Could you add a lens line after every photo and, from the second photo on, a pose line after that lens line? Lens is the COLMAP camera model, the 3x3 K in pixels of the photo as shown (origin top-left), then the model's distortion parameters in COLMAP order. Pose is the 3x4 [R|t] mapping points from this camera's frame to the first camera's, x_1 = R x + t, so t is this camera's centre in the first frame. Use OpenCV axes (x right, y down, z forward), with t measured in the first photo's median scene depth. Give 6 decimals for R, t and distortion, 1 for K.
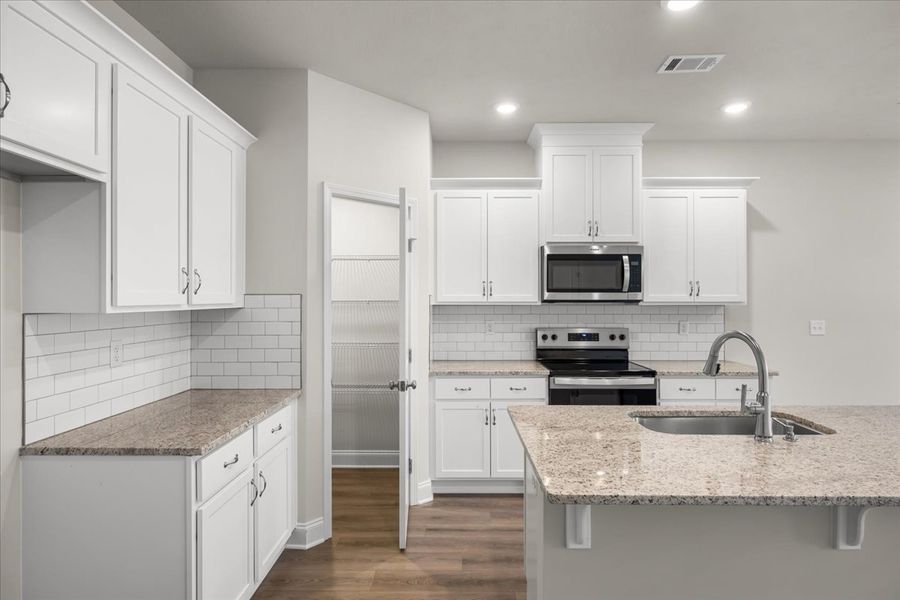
lens RADIAL K [[491.5, 0, 451.8], [0, 491.5, 298.0], [0, 0, 1]] dist [-0.003386, 0.001011]
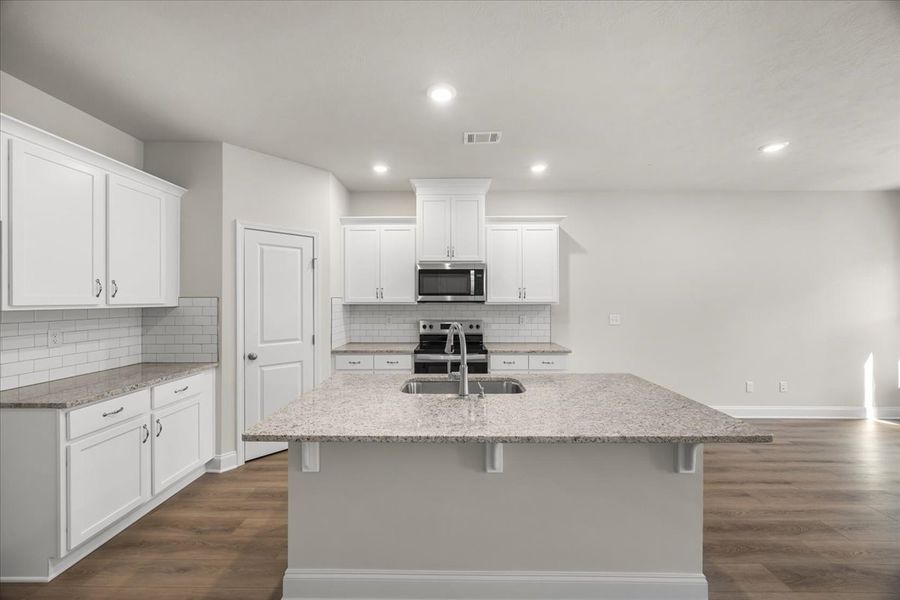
lens RADIAL K [[340.3, 0, 450.1], [0, 340.3, 299.3], [0, 0, 1]] dist [-0.000440, -0.000006]
pose [[0.999998, -0.000468, 0.001873, 0.297307], [0.000468, 1.000000, -0.000057, -0.000669], [-0.001873, 0.000058, 0.999998, -0.003959]]
